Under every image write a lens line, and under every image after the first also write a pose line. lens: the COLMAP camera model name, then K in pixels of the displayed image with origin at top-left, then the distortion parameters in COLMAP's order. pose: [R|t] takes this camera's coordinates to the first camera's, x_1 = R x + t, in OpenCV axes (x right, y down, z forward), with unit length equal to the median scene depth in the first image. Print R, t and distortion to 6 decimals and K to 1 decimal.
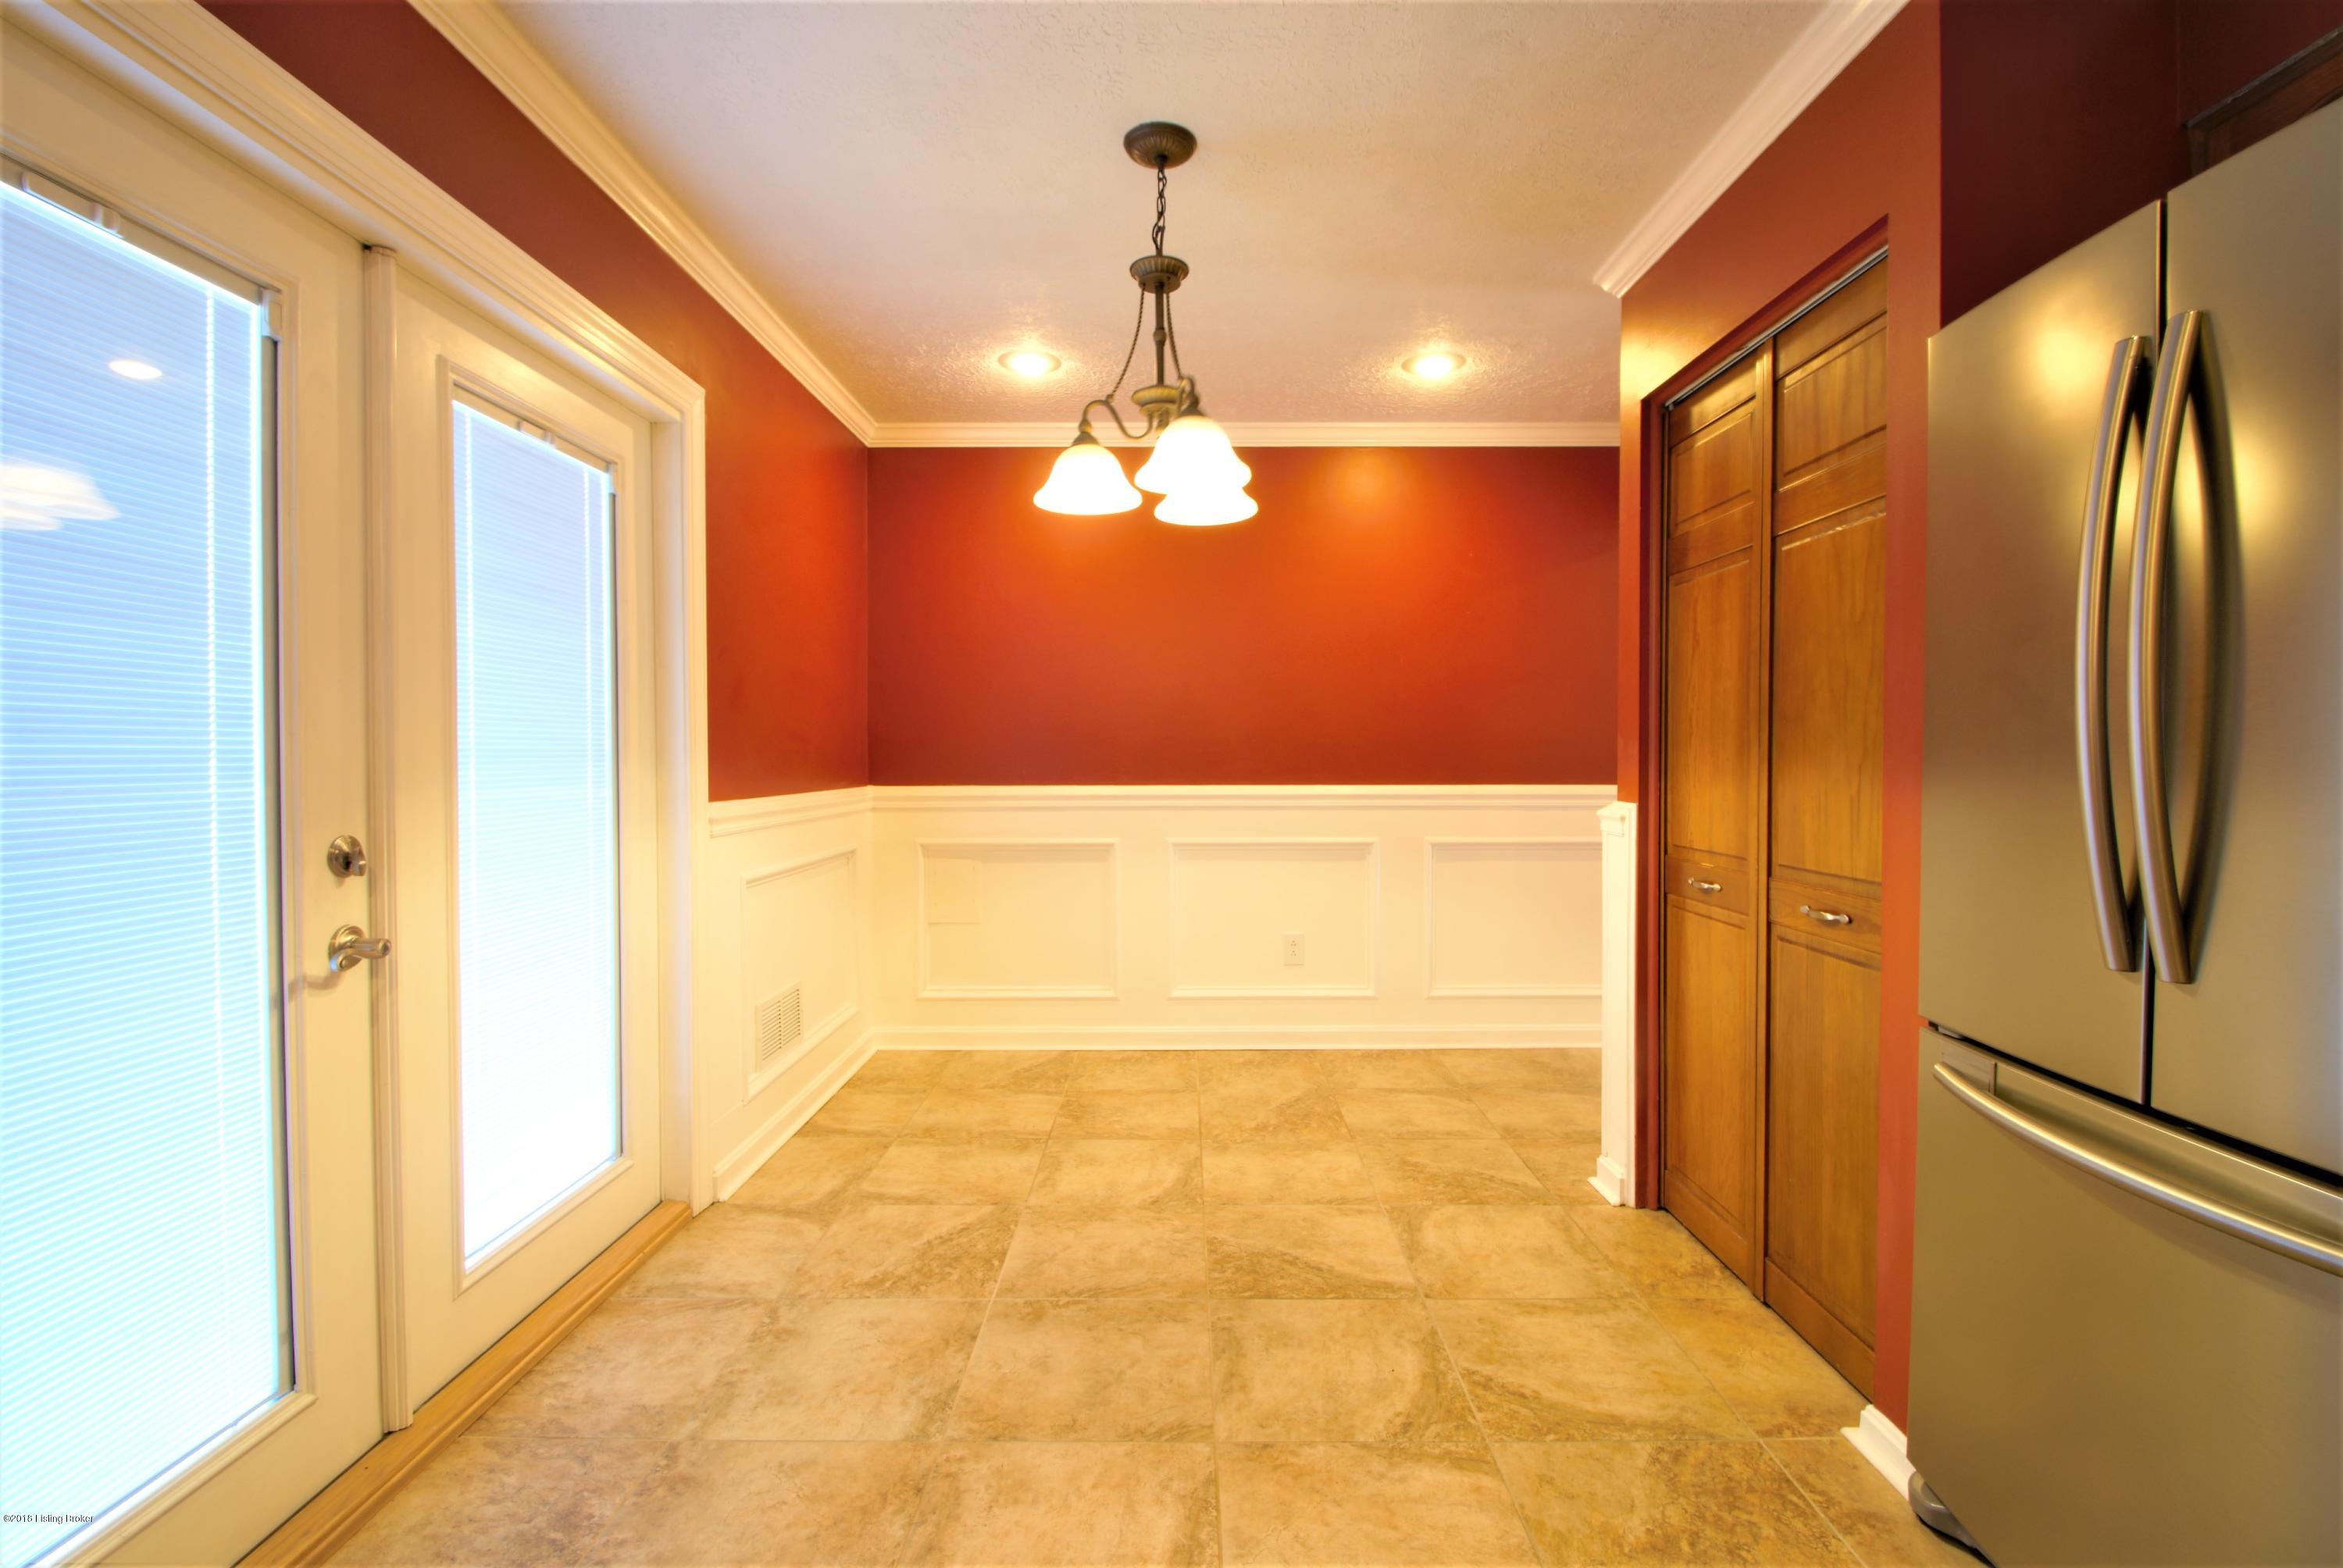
lens RADIAL K [[1022.9, 0, 1170.0], [0, 1022.9, 767.6], [0, 0, 1]] dist [-0.003200, -0.008578]
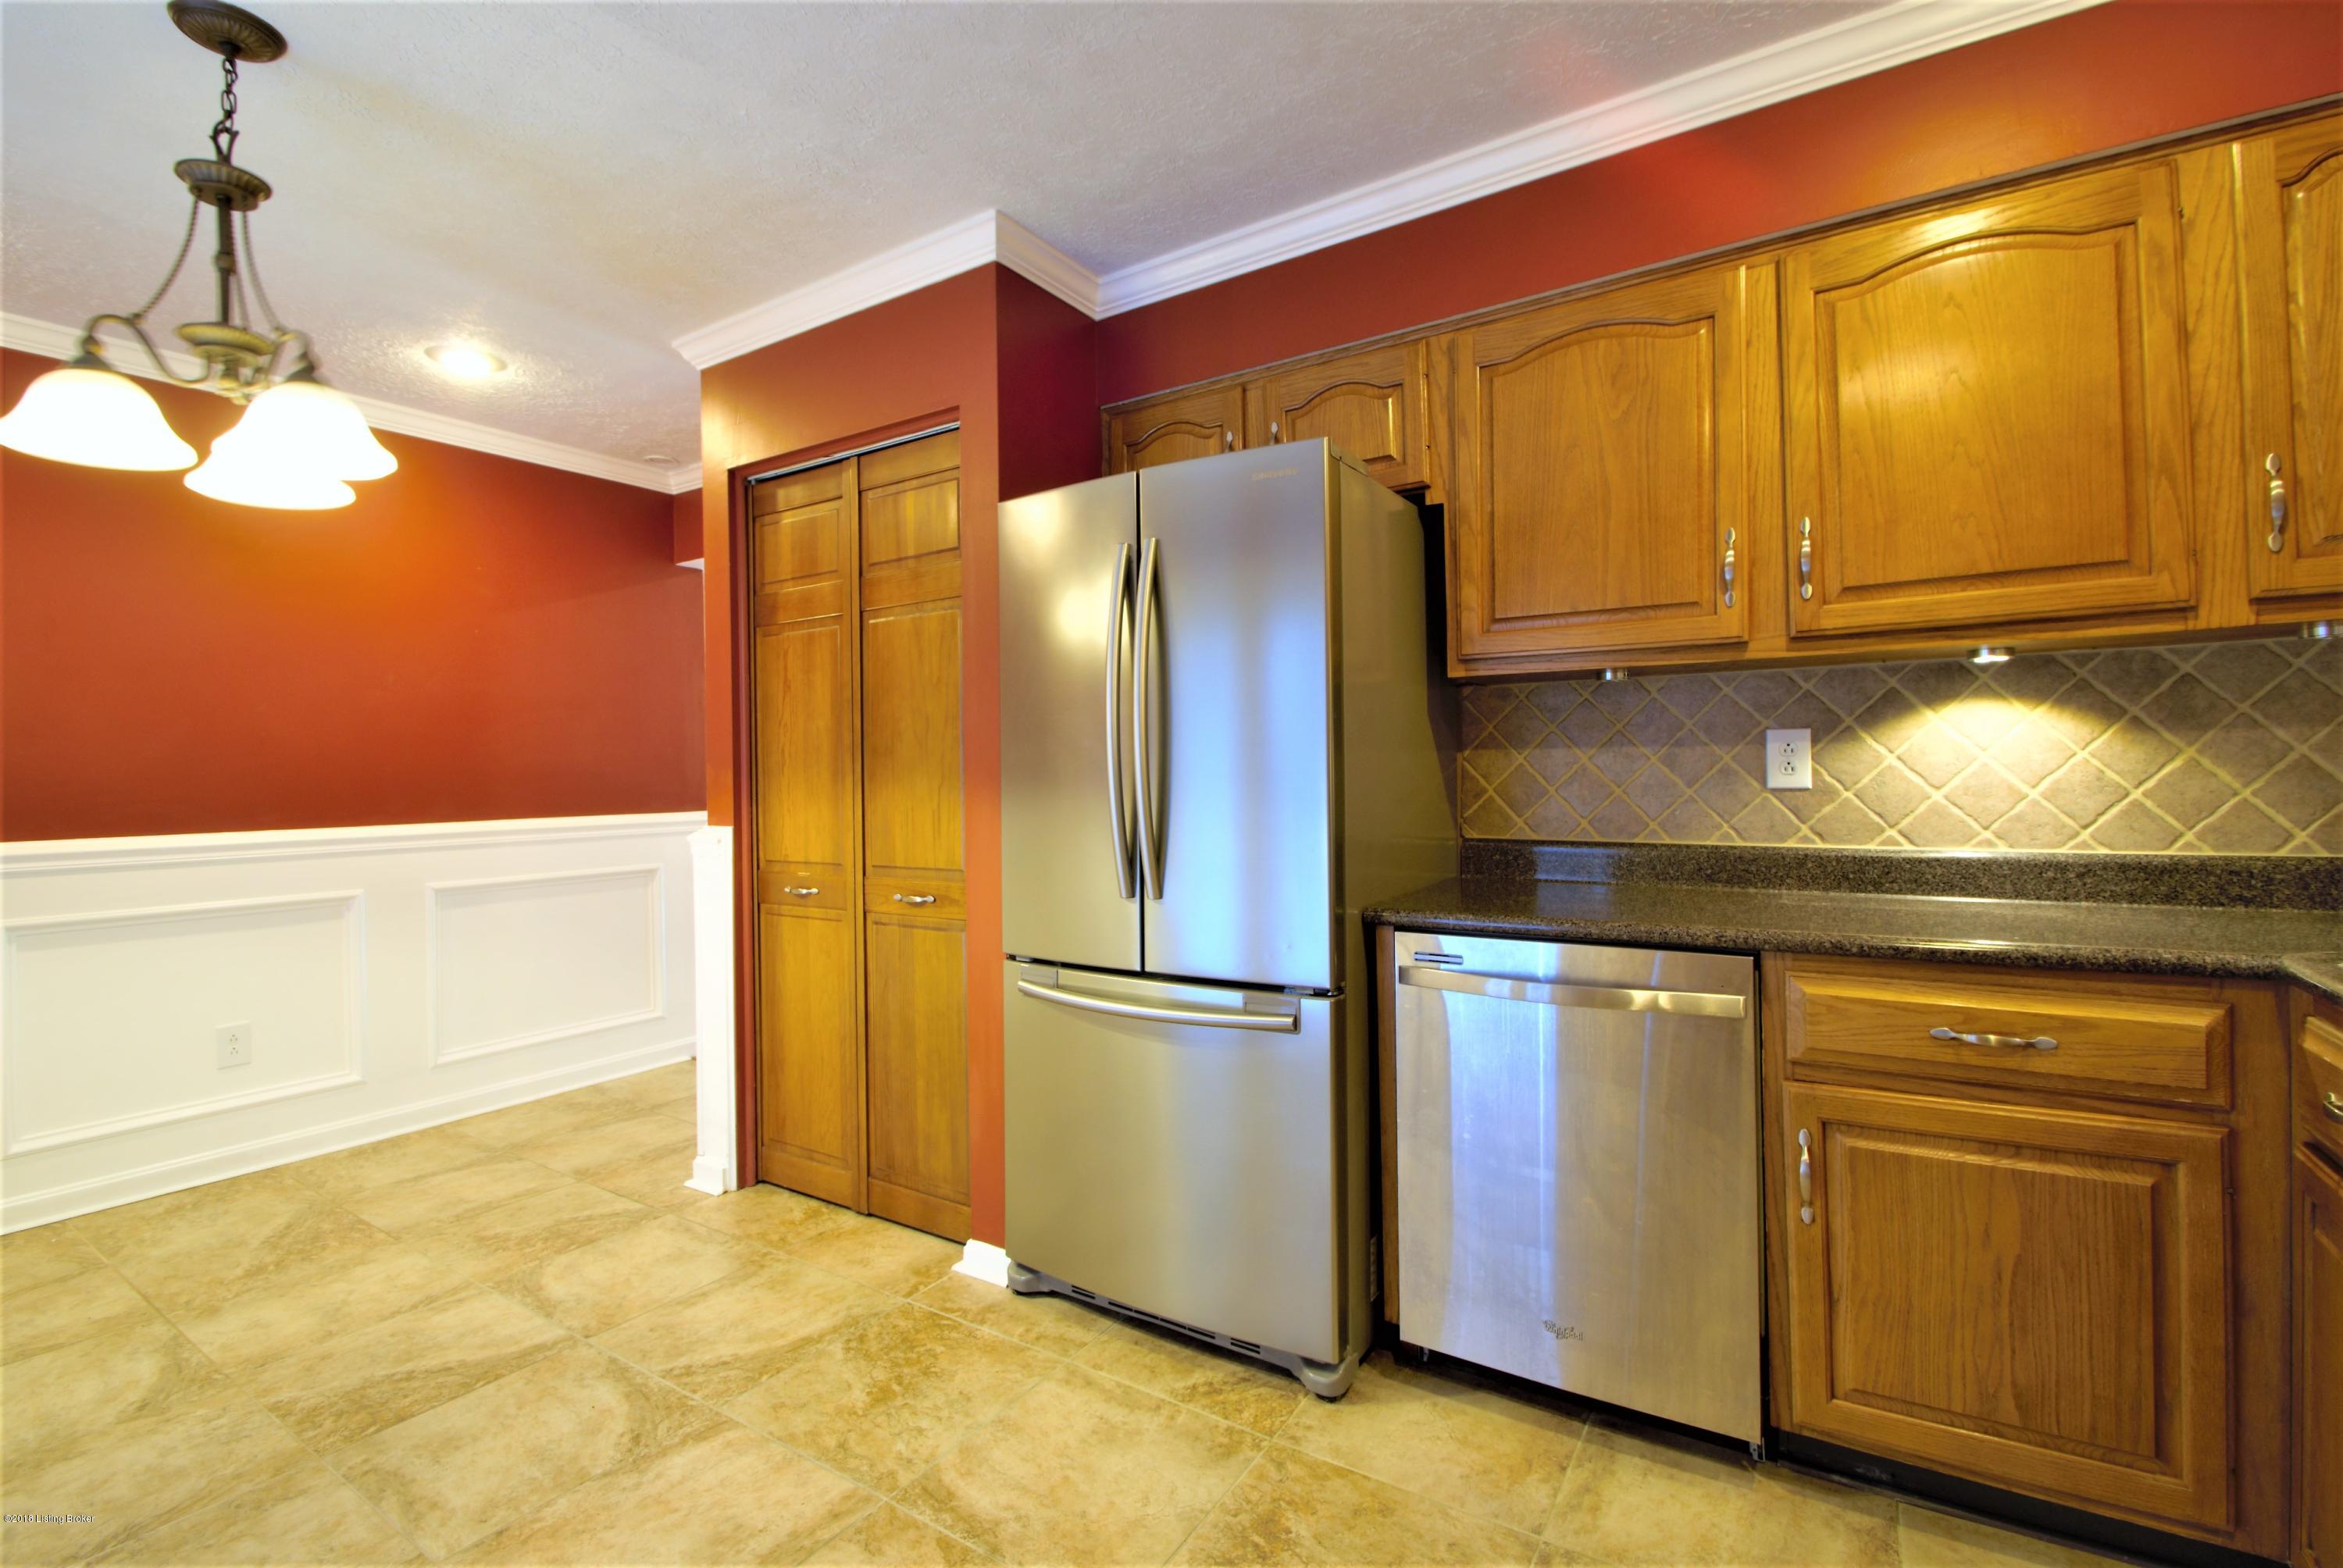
lens RADIAL K [[1022.9, 0, 1181.6], [0, 1022.9, 766.7], [0, 0, 1]] dist [-0.003200, -0.008578]
pose [[0.544031, -0.004024, 0.839056, -0.262180], [0.029270, 0.999471, -0.014185, 0.000007], [-0.838555, 0.032276, 0.543861, -0.031488]]
